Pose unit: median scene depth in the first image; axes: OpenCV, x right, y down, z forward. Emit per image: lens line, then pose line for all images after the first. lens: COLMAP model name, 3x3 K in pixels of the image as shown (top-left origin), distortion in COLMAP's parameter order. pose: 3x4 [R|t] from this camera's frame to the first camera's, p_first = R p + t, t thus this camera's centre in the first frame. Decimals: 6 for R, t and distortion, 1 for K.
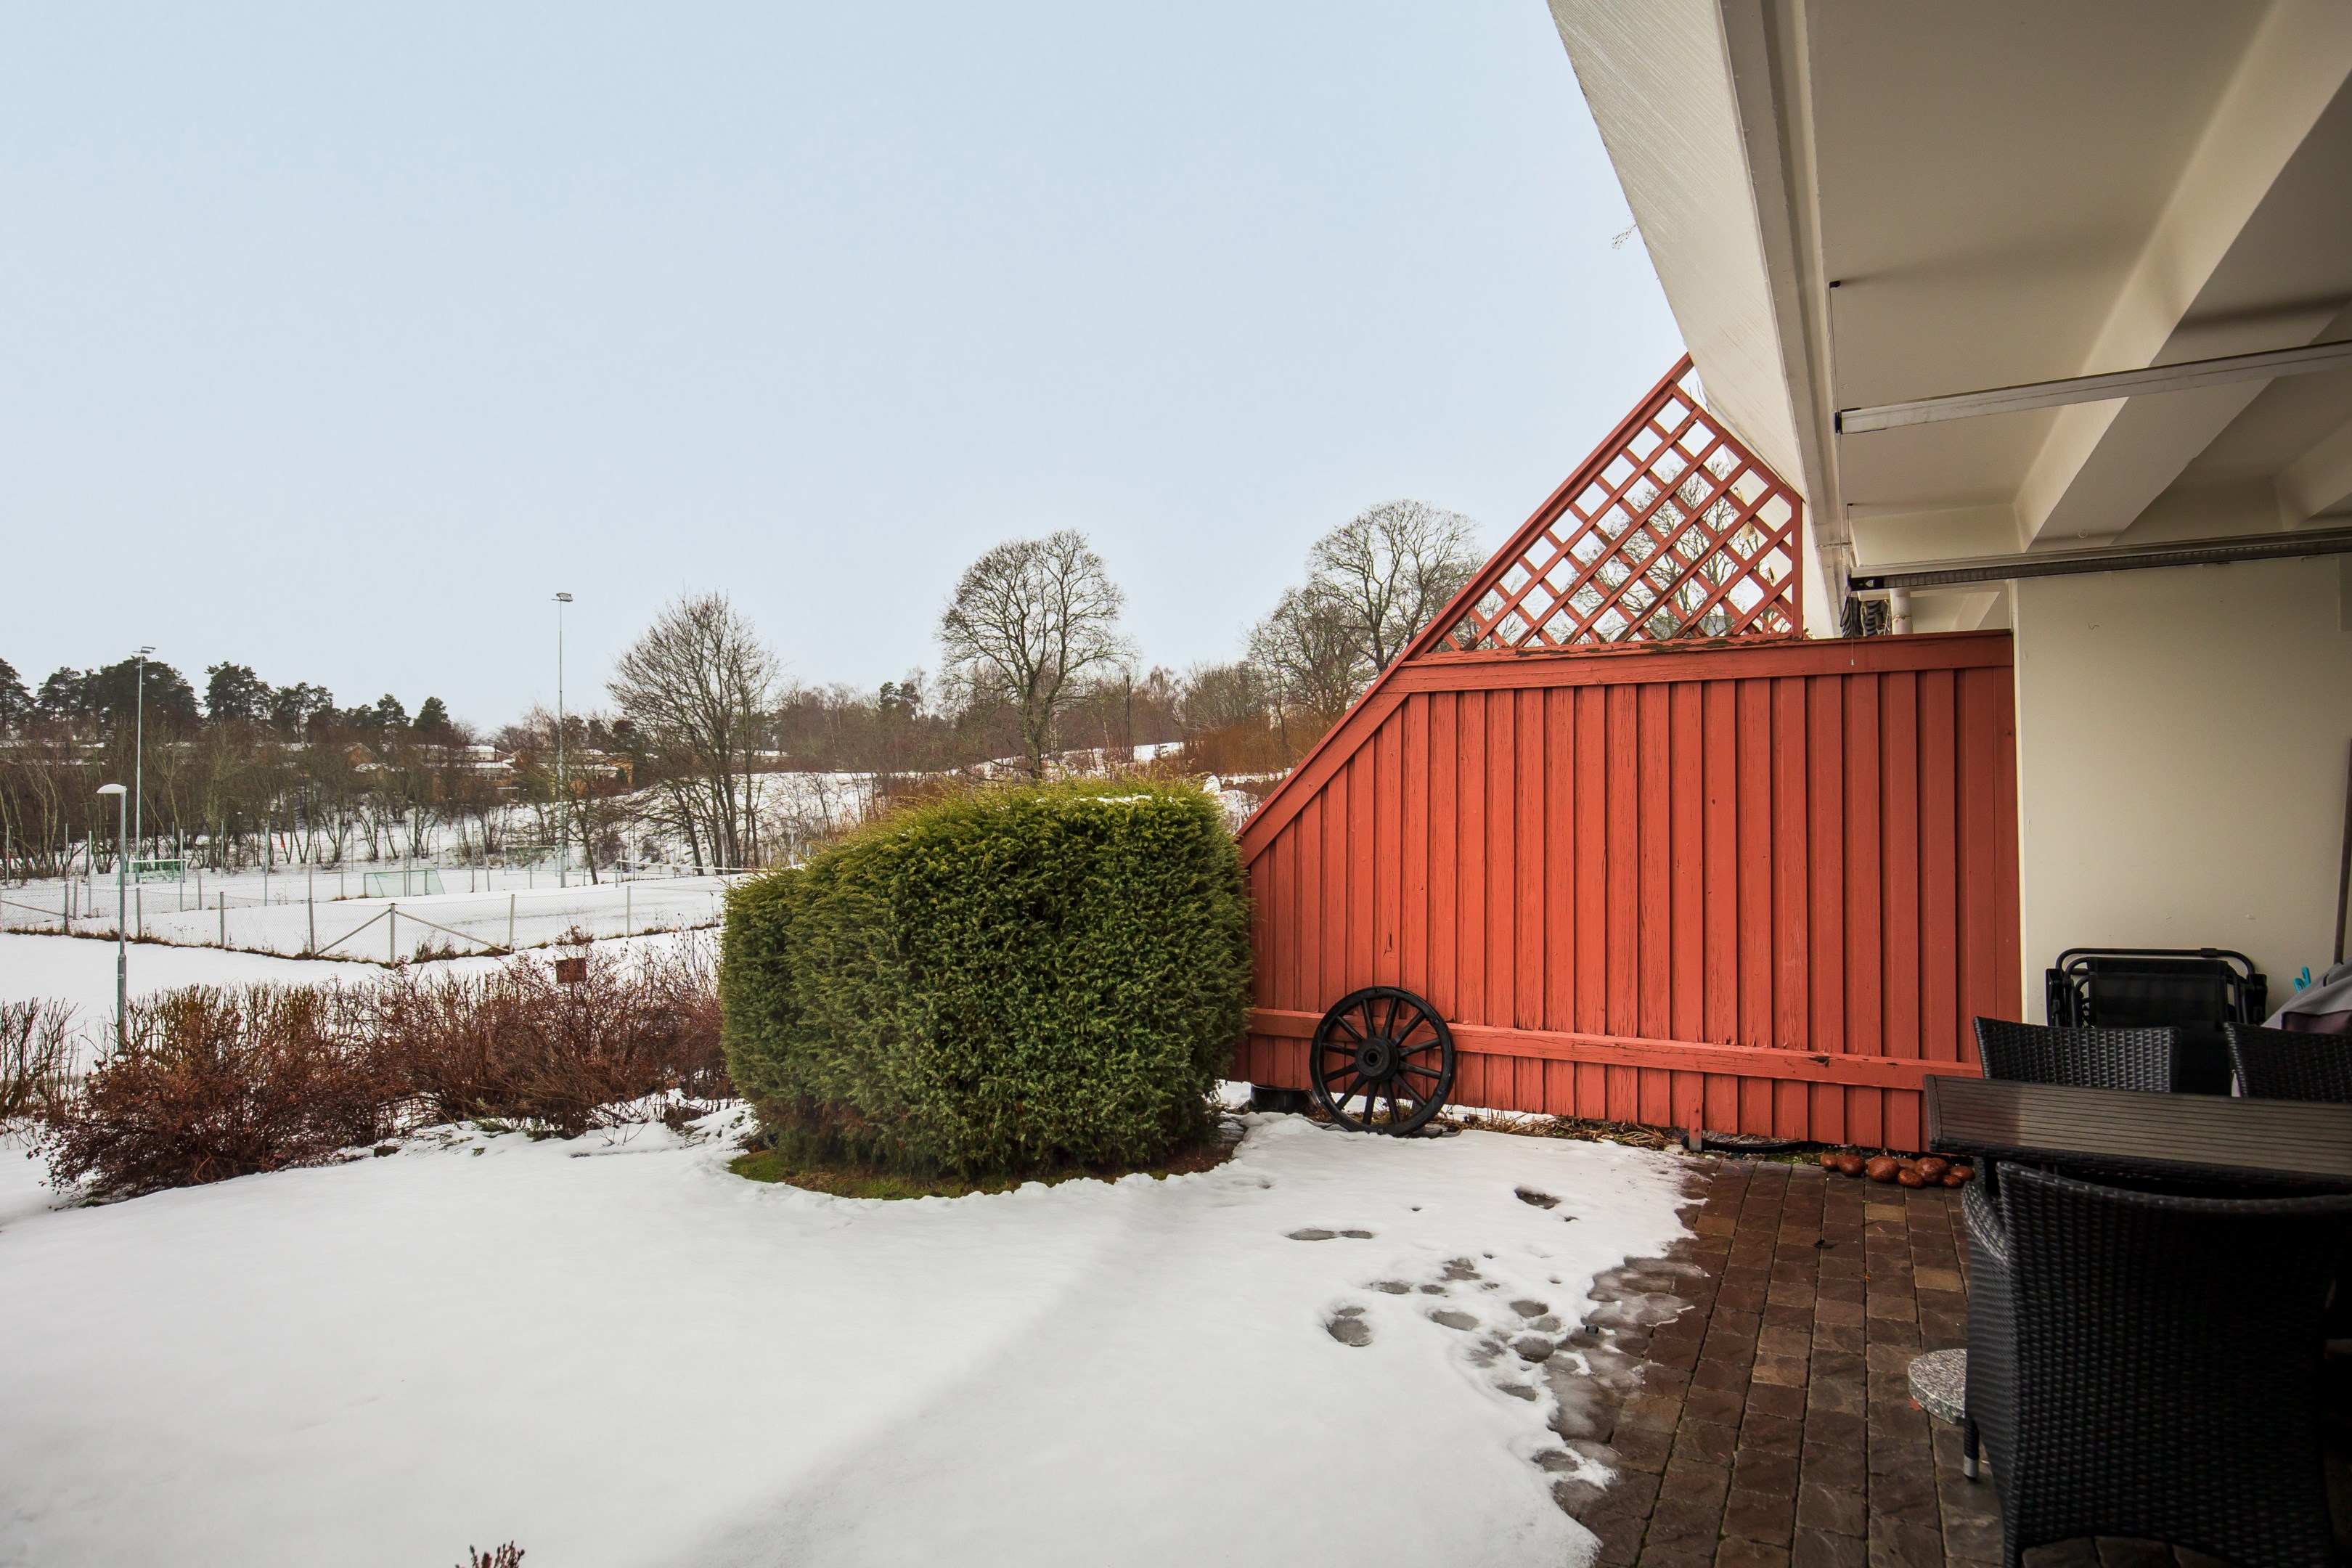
lens RADIAL K [[1273.4, 0, 1176.0], [0, 1273.4, 784.0], [0, 0, 1]] dist [0.001817, 0.000209]
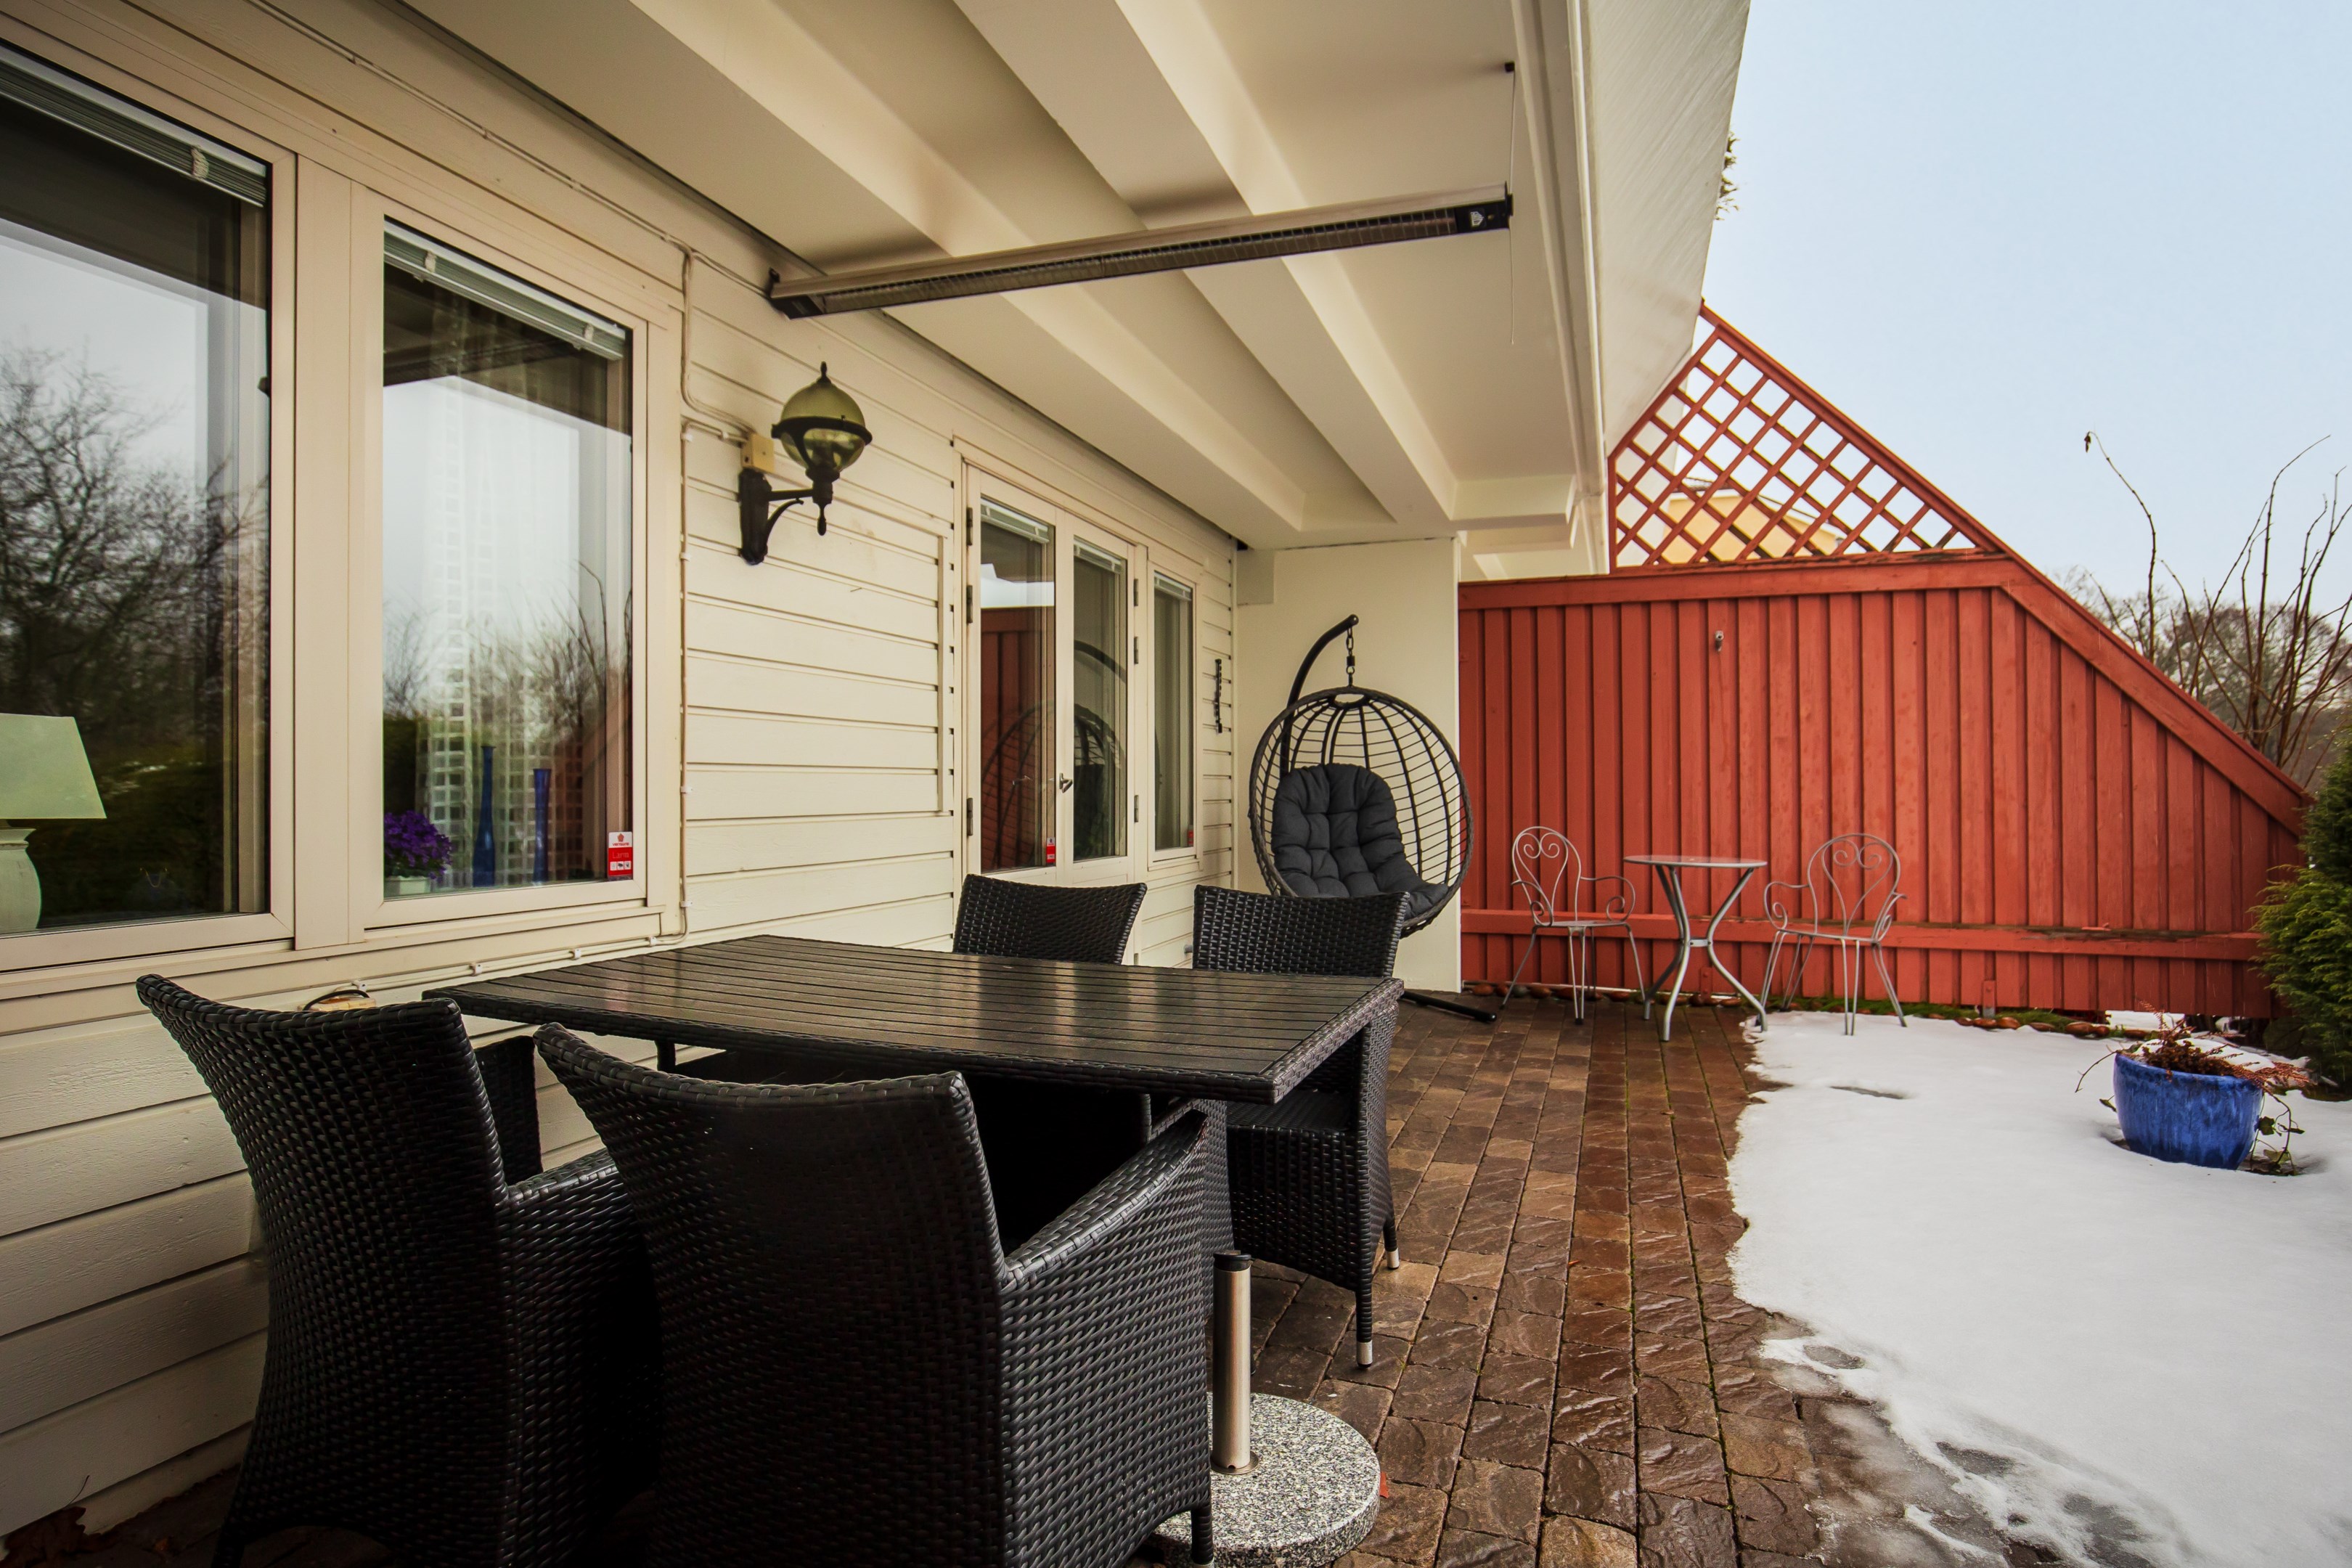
lens RADIAL K [[1273.4, 0, 1176.0], [0, 1273.4, 784.0], [0, 0, 1]] dist [0.001817, 0.000209]
pose [[-0.987553, 0.004327, -0.157226, 0.100106], [0.007136, 0.999825, -0.017308, 0.019801], [0.157123, -0.018214, -0.987411, 0.207027]]
